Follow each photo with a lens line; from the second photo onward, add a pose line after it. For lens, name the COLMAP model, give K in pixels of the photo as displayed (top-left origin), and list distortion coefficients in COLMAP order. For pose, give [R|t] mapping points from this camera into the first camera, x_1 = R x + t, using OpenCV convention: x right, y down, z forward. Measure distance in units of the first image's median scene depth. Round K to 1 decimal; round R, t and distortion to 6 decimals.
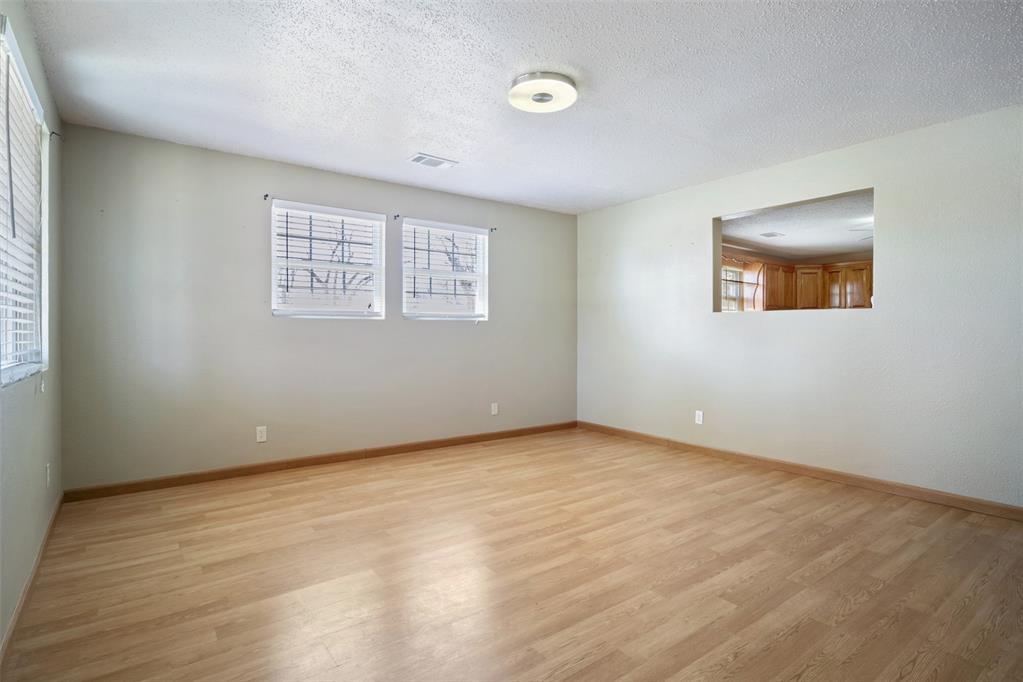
lens RADIAL K [[515.1, 0, 514.8], [0, 515.1, 327.1], [0, 0, 1]] dist [-0.001495, -0.000495]
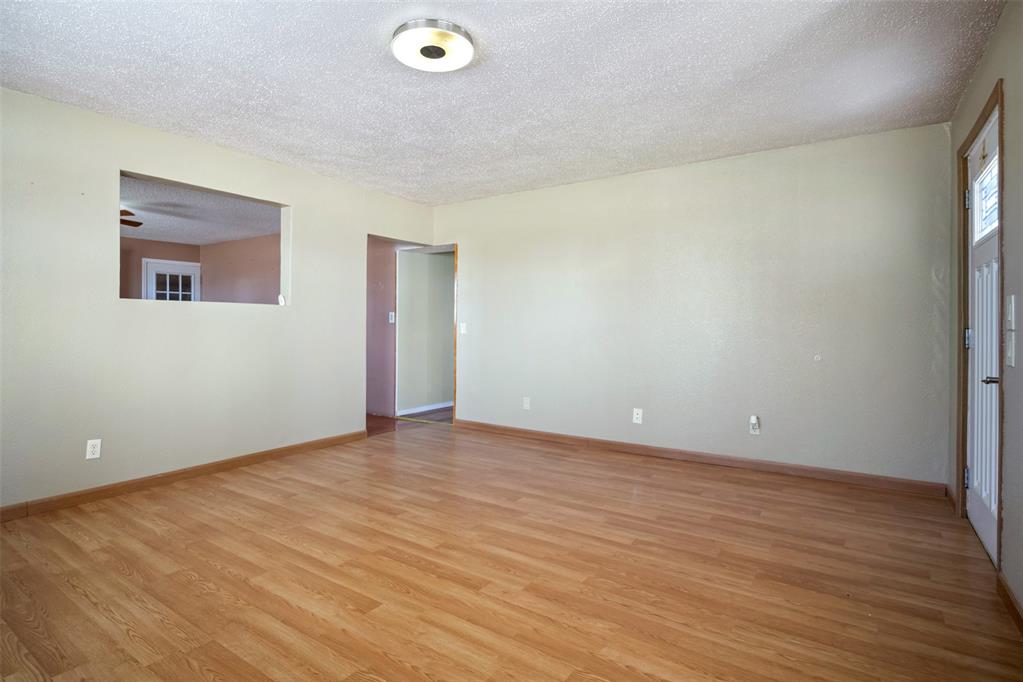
lens RADIAL K [[521.1, 0, 511.4], [0, 521.1, 320.9], [0, 0, 1]] dist [-0.000676, 0.000035]
pose [[-0.320222, -0.007067, 0.947316, -0.763052], [-0.014218, 0.999895, 0.002653, -0.012573], [-0.947236, -0.012619, -0.320289, 1.082396]]
